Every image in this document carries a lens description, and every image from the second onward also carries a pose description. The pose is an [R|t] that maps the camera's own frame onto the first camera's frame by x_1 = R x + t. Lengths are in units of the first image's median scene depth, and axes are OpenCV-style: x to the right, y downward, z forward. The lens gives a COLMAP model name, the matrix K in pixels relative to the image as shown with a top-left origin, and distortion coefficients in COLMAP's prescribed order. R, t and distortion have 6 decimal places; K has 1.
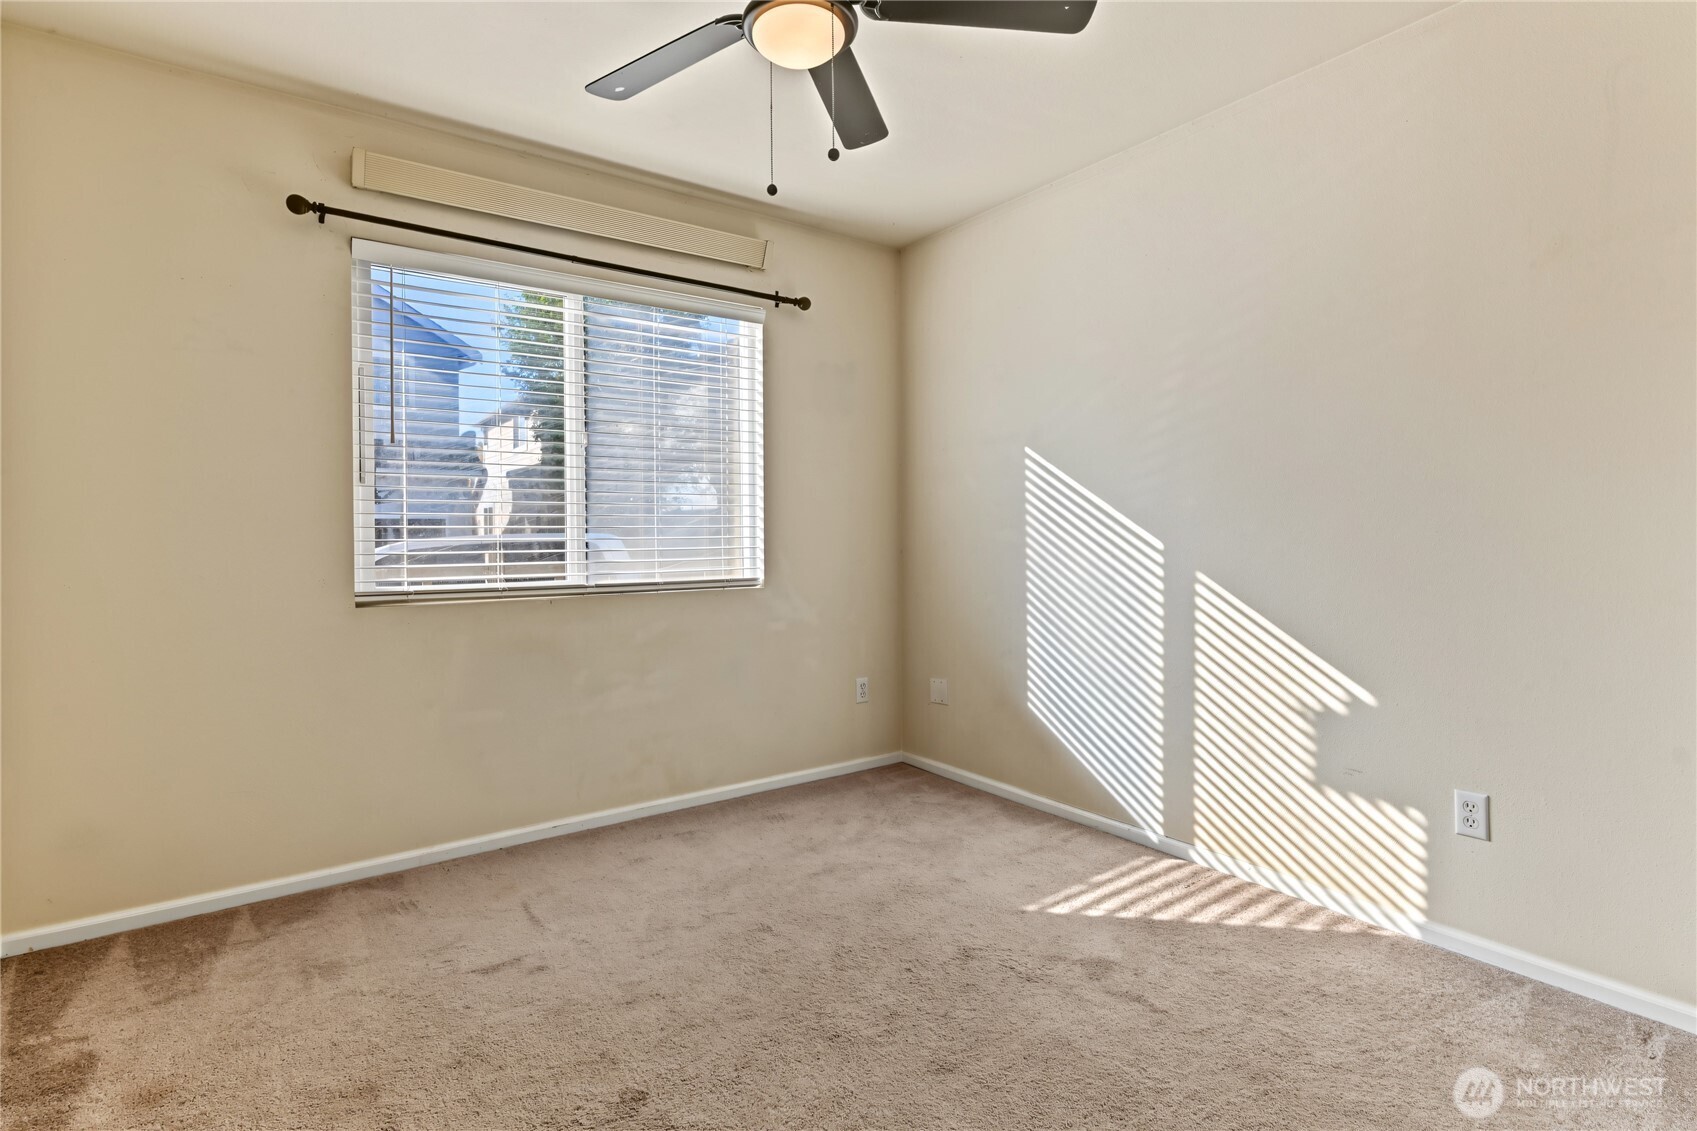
lens RADIAL K [[817.0, 0, 847.8], [0, 817.0, 533.1], [0, 0, 1]] dist [-0.000843, 0.000666]
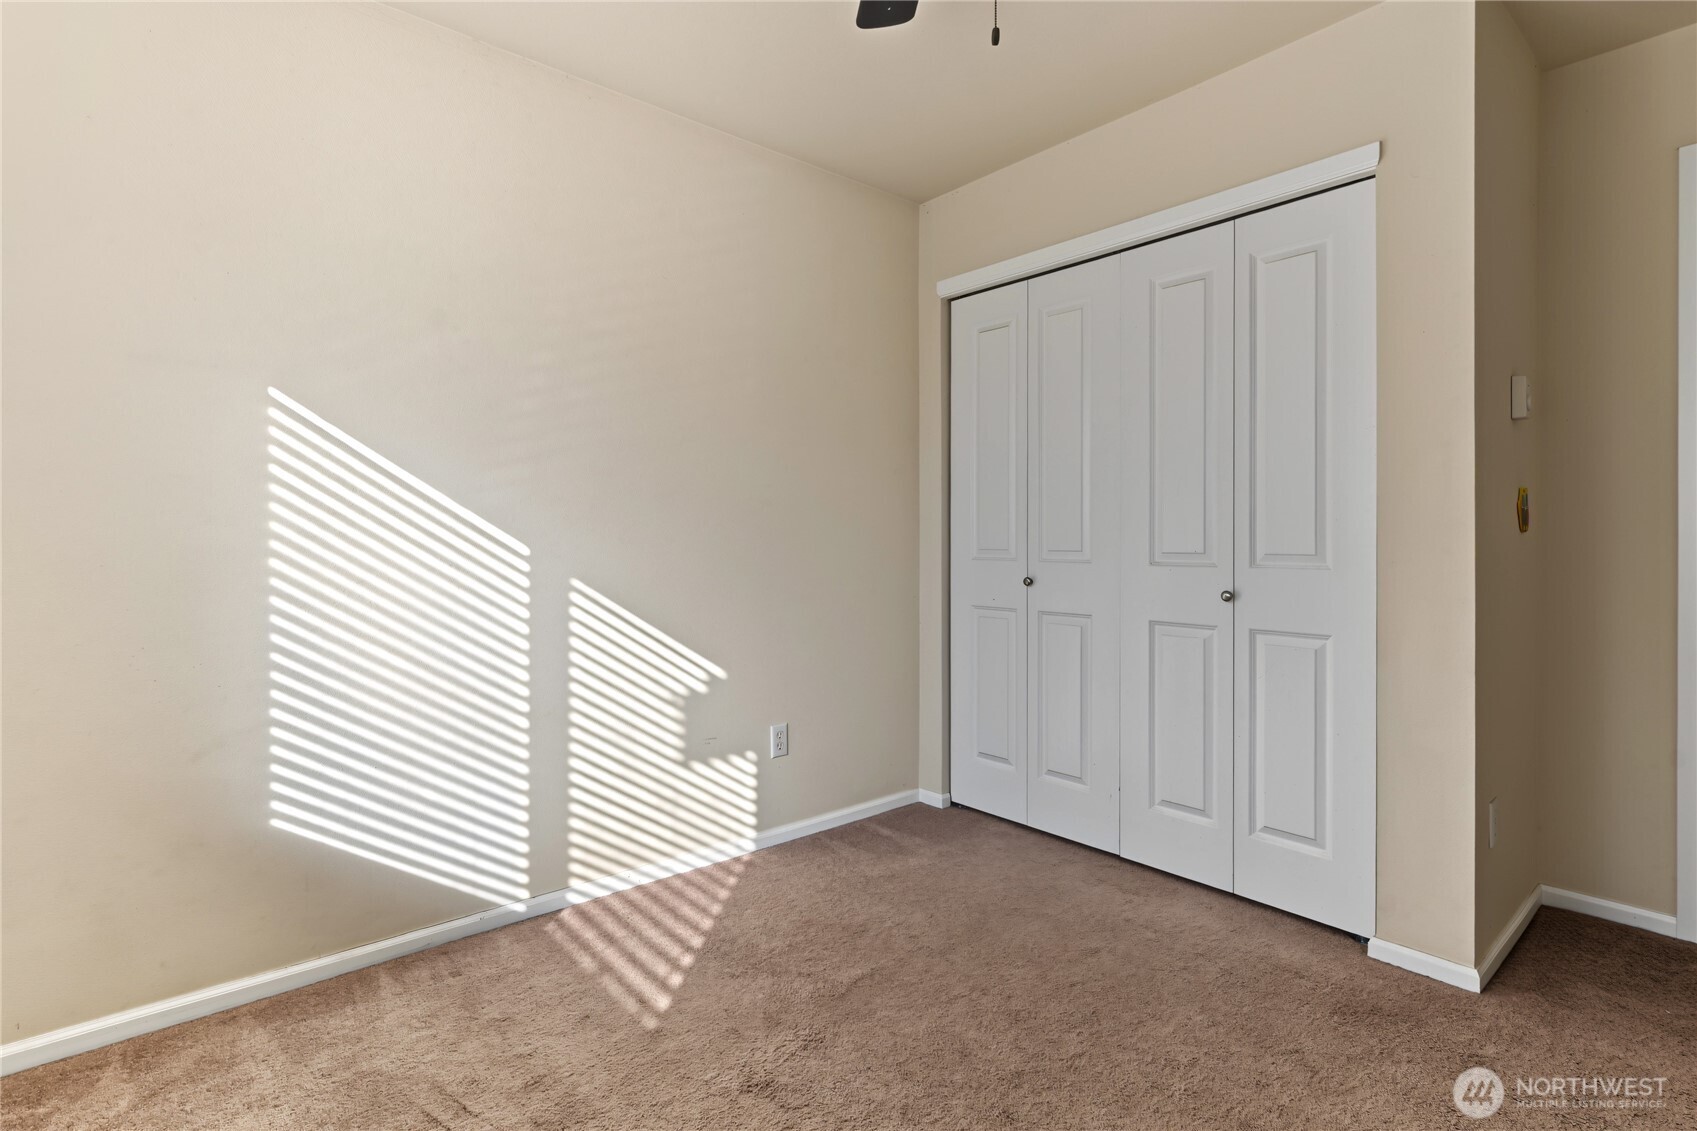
lens RADIAL K [[817.0, 0, 847.8], [0, 817.0, 533.1], [0, 0, 1]] dist [-0.000843, 0.000666]
pose [[-0.059918, 0.007637, 0.998174, -0.539784], [0.001614, 0.999970, -0.007554, 0.005196], [-0.998202, 0.001158, -0.059929, 0.835652]]
